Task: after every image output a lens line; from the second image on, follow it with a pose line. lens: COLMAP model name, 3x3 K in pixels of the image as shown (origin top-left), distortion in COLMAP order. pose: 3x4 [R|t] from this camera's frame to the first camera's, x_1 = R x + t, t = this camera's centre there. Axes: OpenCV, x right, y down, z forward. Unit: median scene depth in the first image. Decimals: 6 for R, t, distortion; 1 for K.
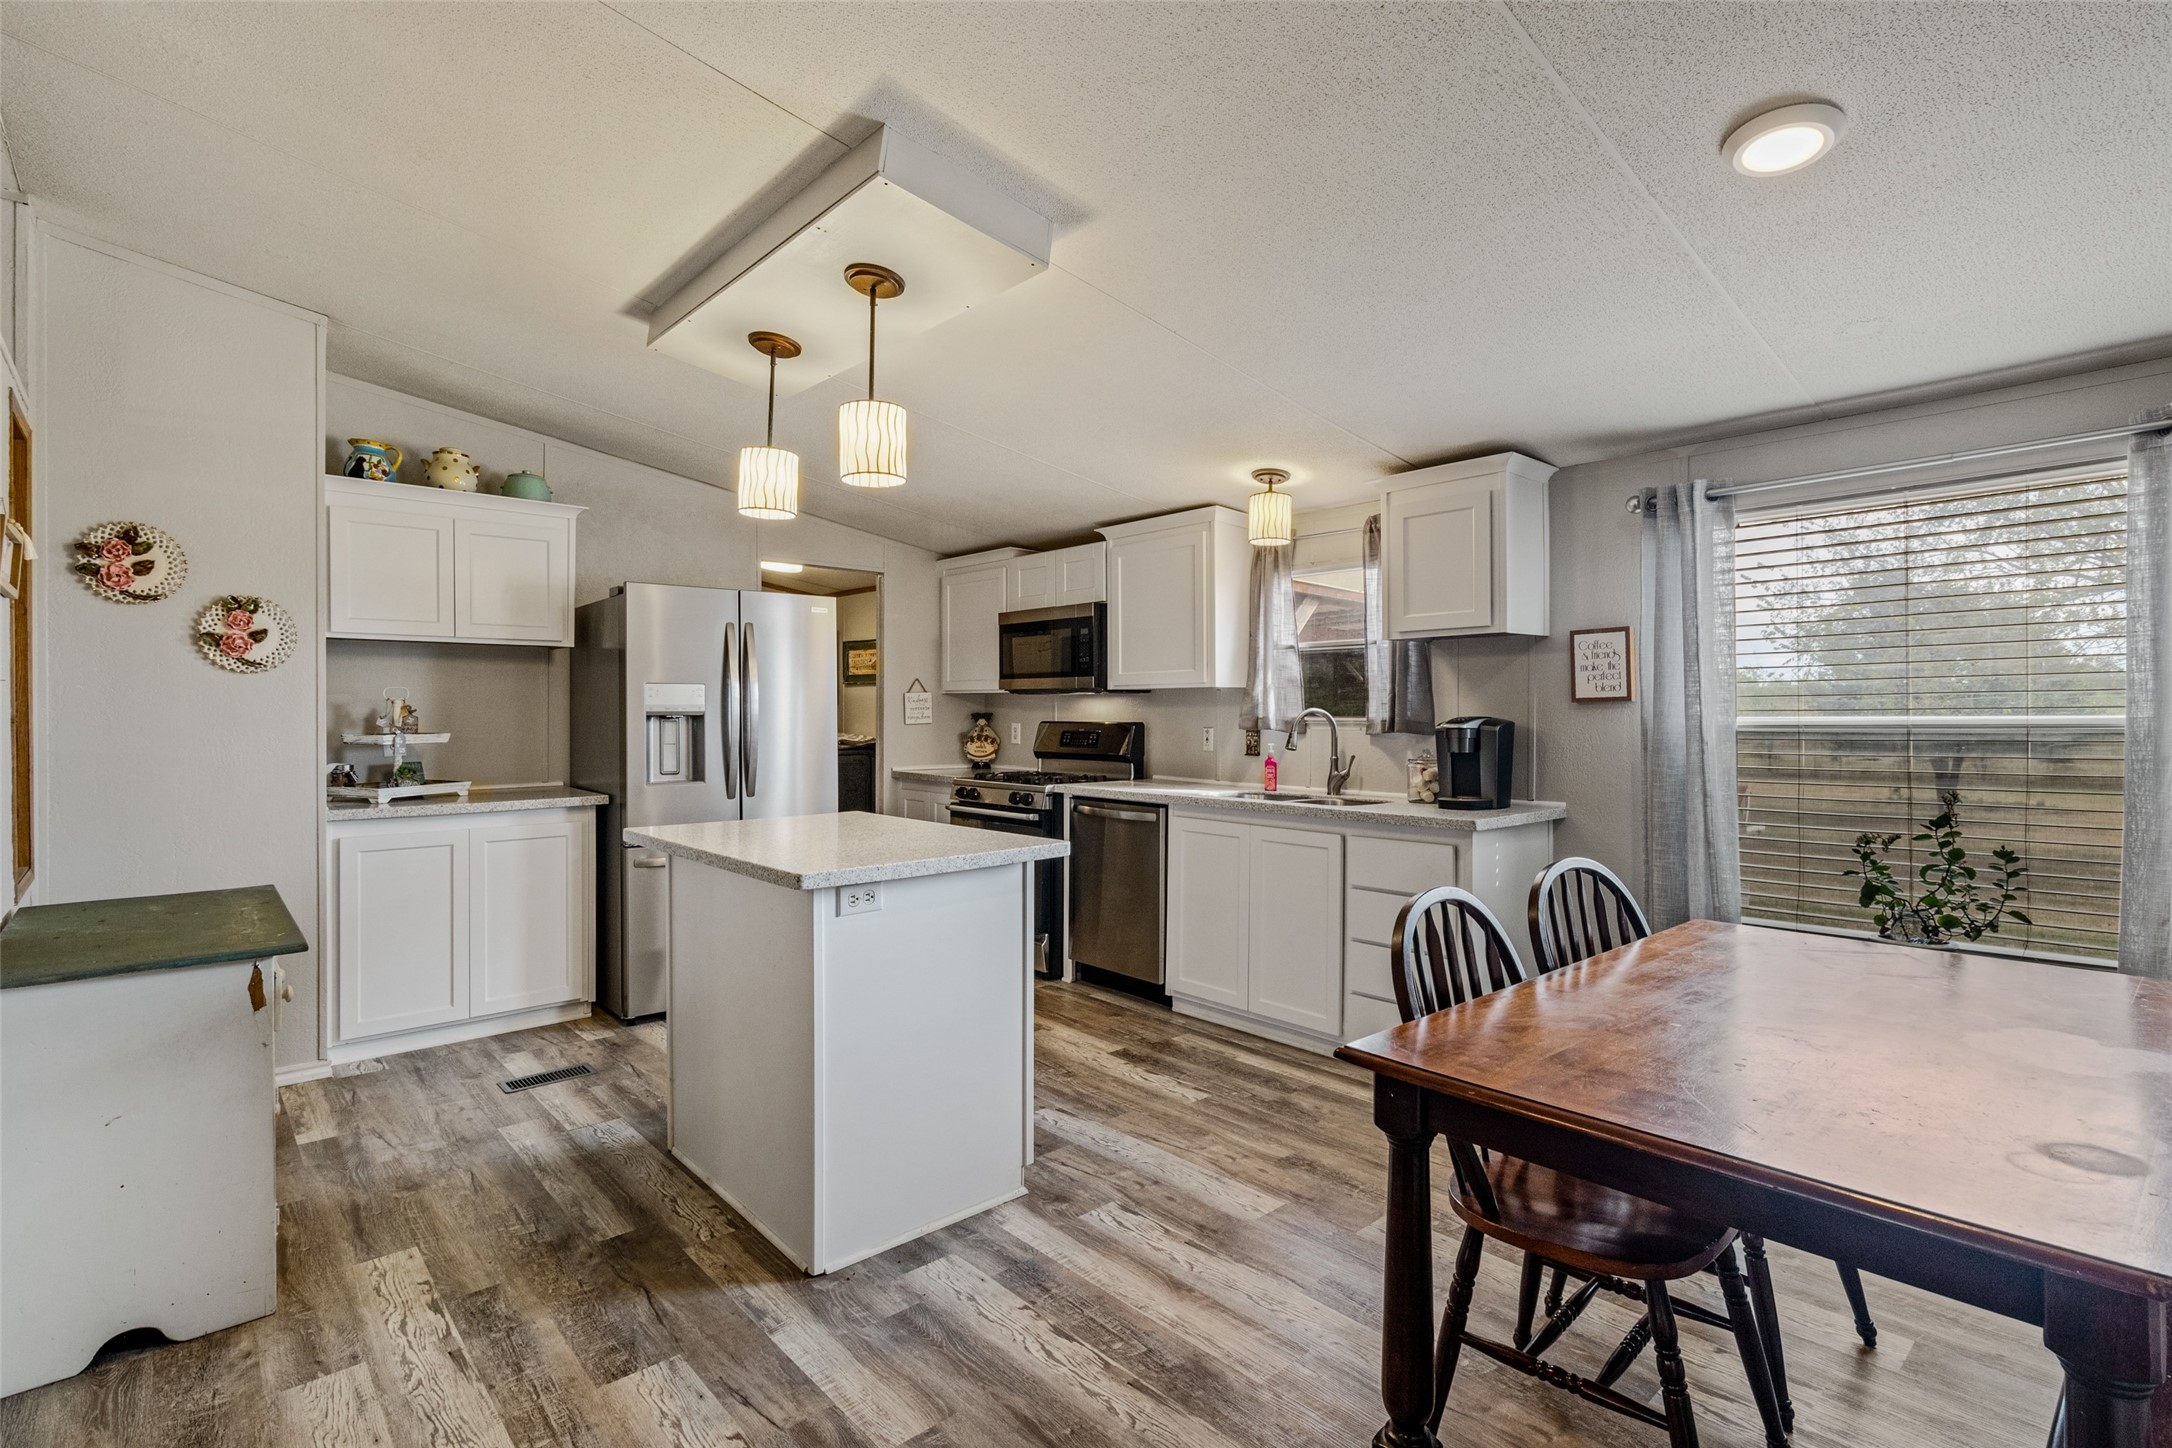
lens RADIAL K [[1021.1, 0, 1100.1], [0, 1021.1, 713.8], [0, 0, 1]] dist [0.003974, 0.001262]
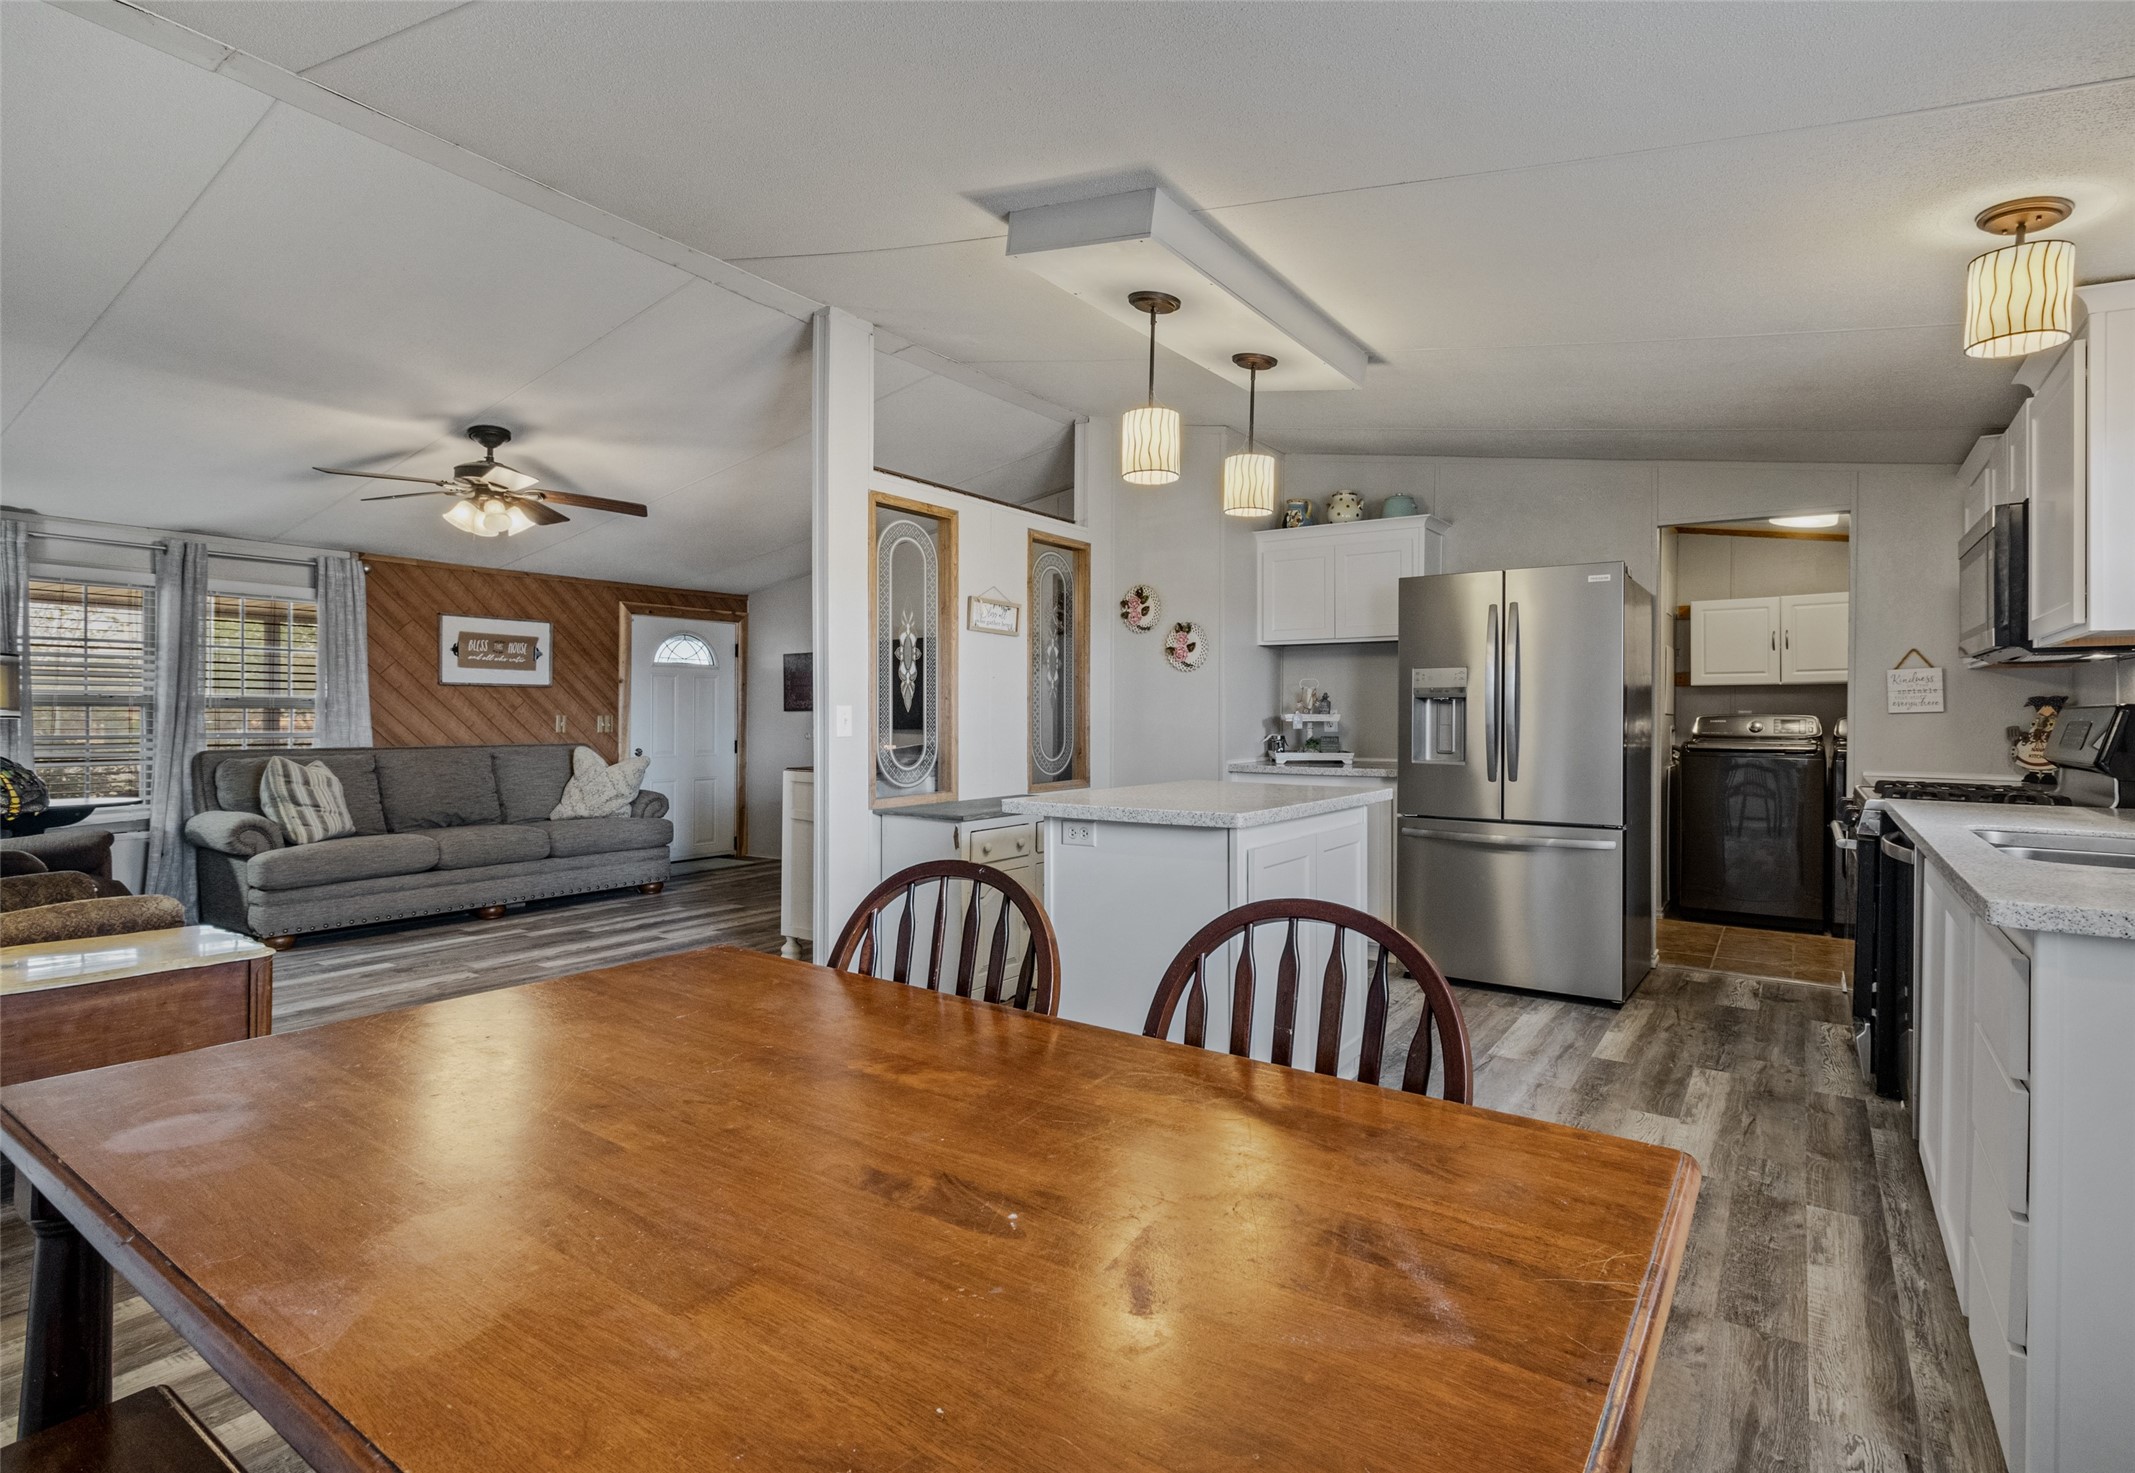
lens RADIAL K [[1036.6, 0, 1127.9], [0, 1036.6, 716.1], [0, 0, 1]] dist [0.001081, 0.000298]
pose [[0.250133, 0.001415, -0.968210, 0.647240], [-0.007921, 0.999968, -0.000585, 0.028673], [0.968179, 0.007816, 0.250137, 0.498799]]
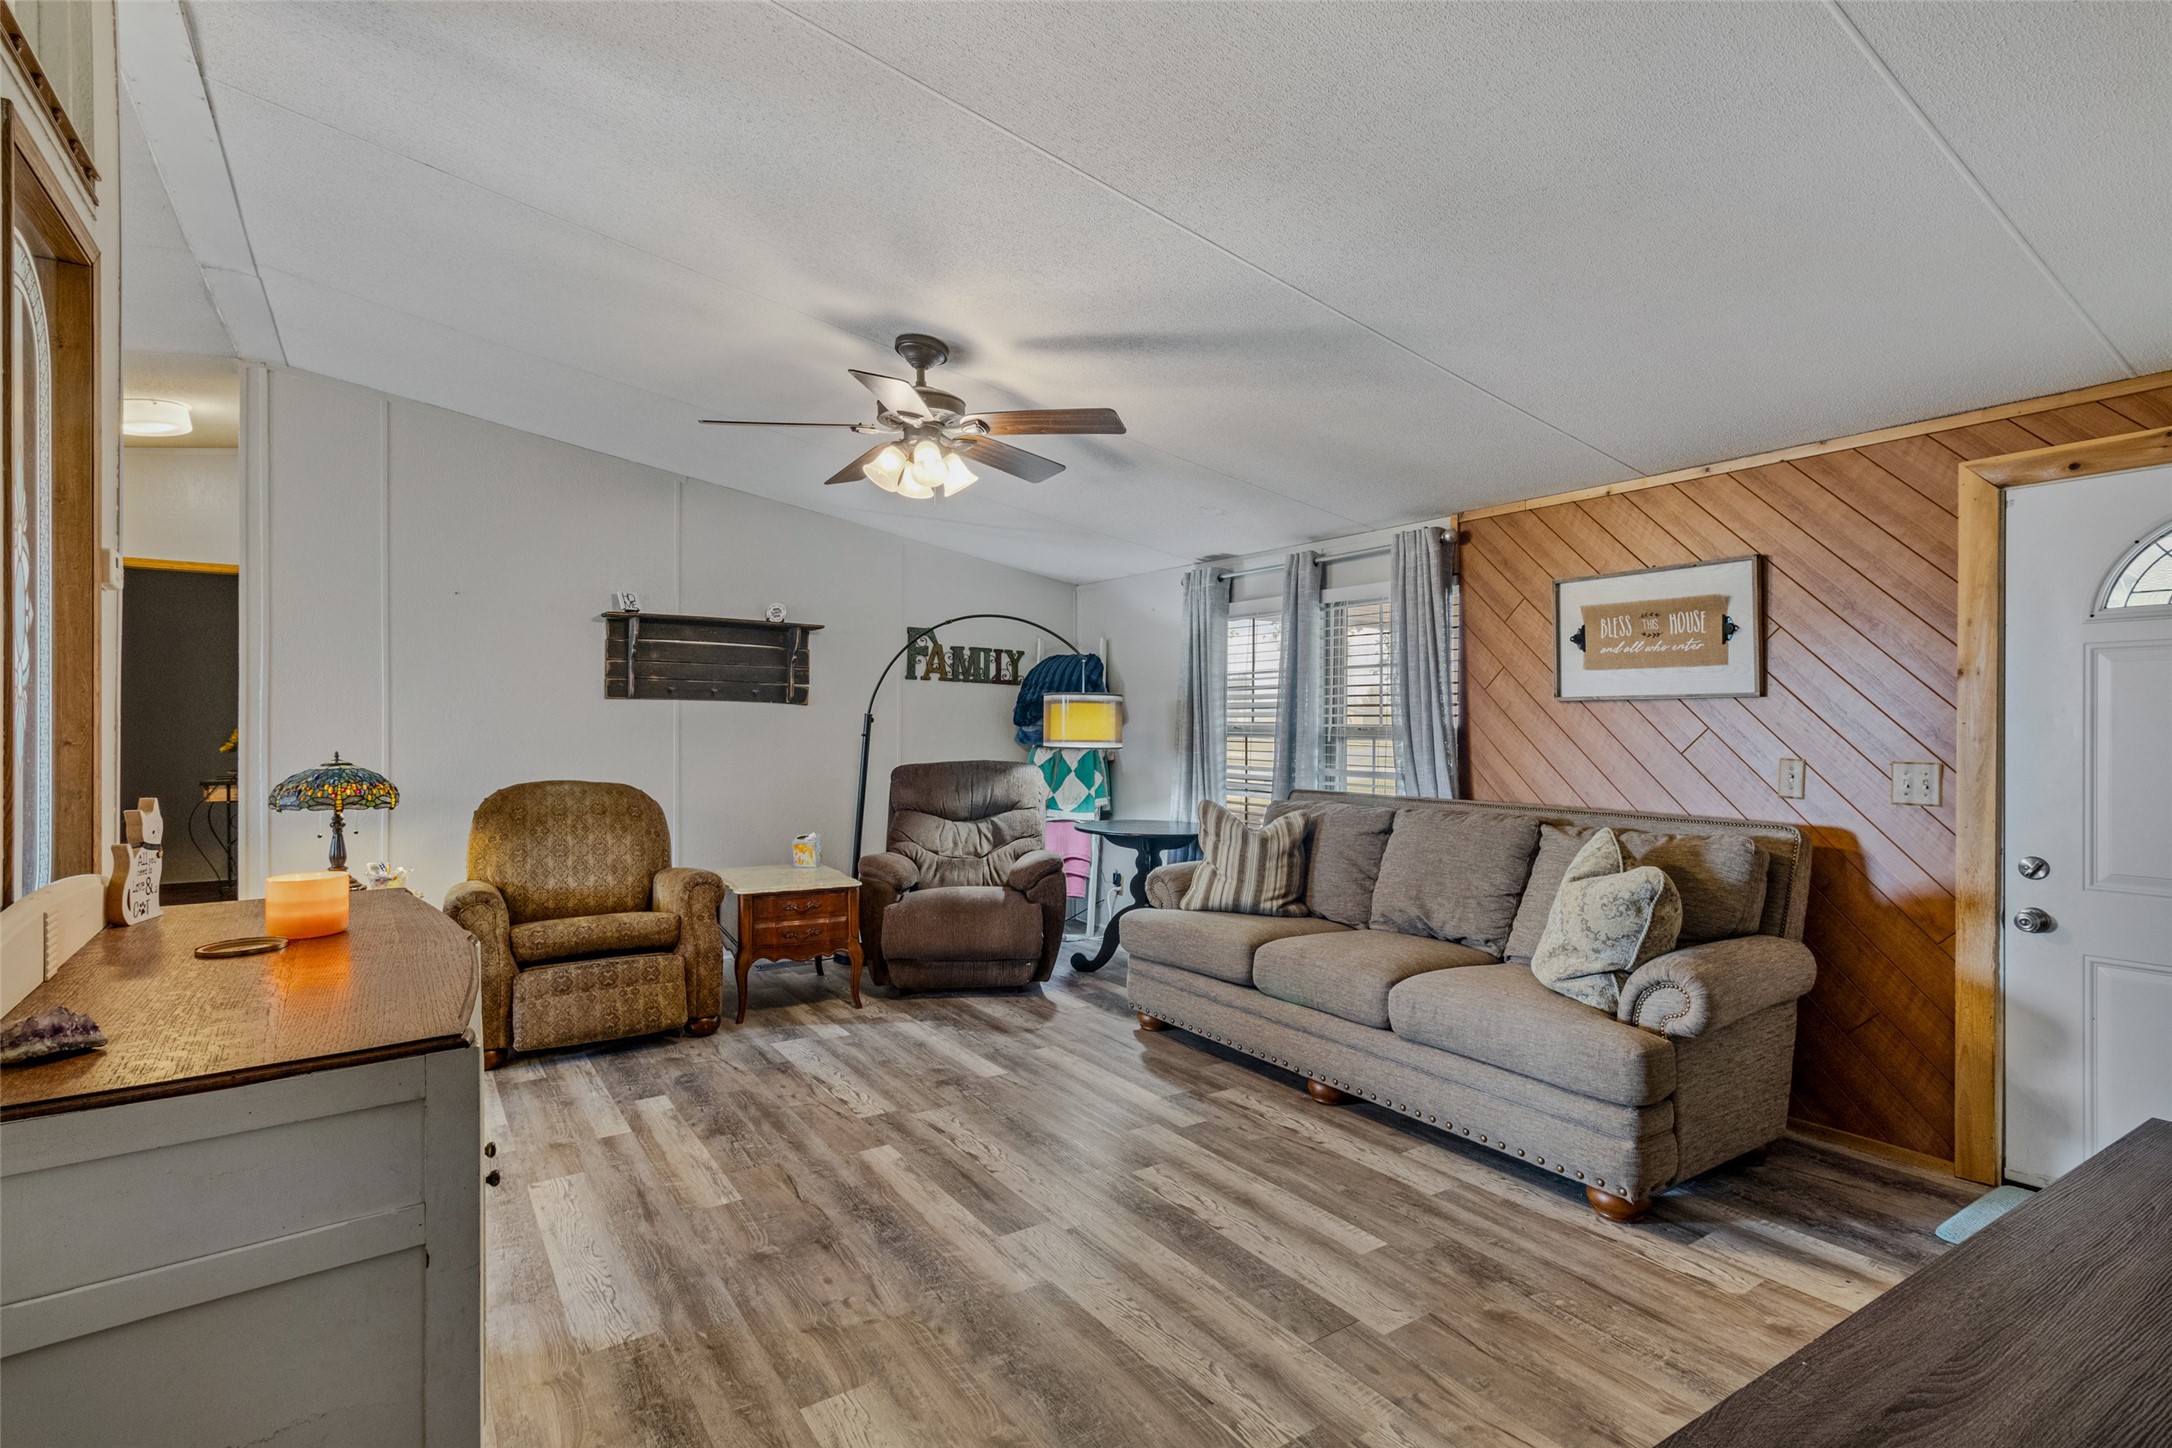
lens RADIAL K [[1041.8, 0, 1108.9], [0, 1041.8, 725.2], [0, 0, 1]] dist [0.002349, 0.000416]
pose [[-0.989953, -0.000304, 0.141399, -1.154973], [0.000326, 0.999990, 0.004431, 0.000621], [-0.141399, 0.004432, -0.989943, 0.933136]]
